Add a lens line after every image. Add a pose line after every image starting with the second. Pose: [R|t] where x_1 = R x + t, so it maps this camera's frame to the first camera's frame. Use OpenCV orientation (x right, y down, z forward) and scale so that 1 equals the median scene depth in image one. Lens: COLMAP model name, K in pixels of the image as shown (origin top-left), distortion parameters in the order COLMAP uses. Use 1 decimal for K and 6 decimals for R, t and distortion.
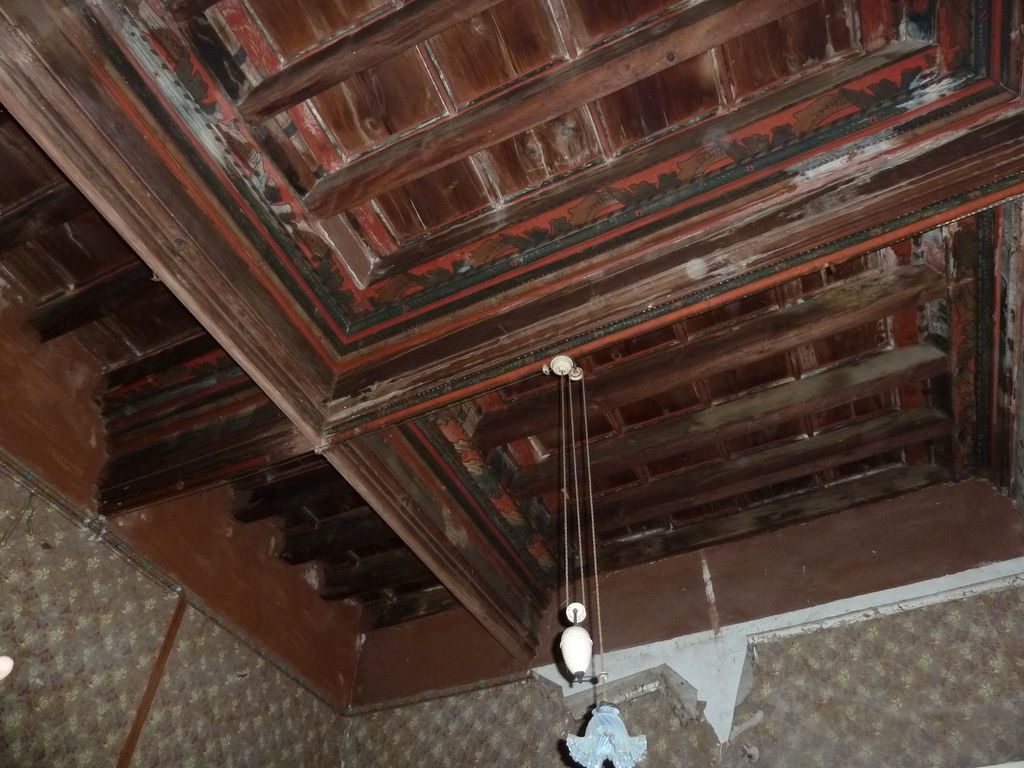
lens RADIAL K [[768.5, 0, 506.4], [0, 768.5, 381.6], [0, 0, 1]] dist [-0.035553, 0.010946]
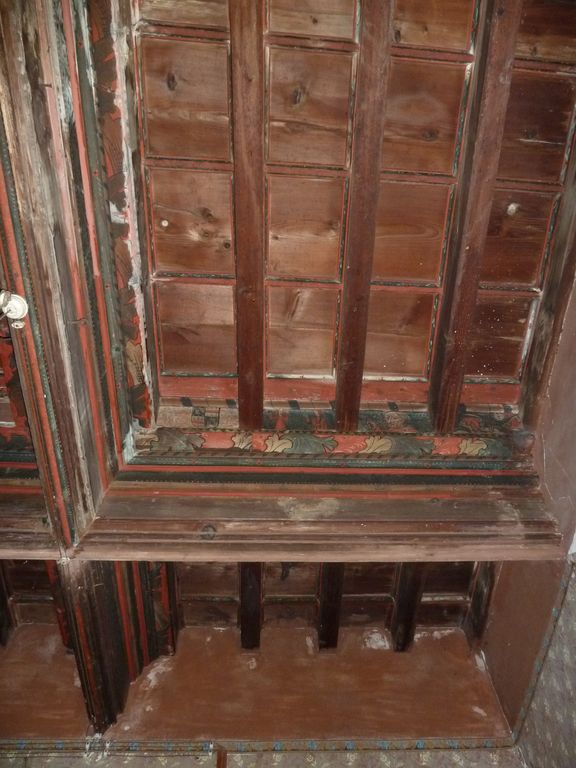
lens RADIAL K [[576.4, 0, 294.1], [0, 576.4, 385.9], [0, 0, 1]] dist [-0.035553, 0.010946]
pose [[0.461744, -0.805257, -0.371960, 0.283872], [0.679458, 0.590664, -0.435262, 0.390308], [0.570201, -0.051751, 0.819874, 0.466340]]
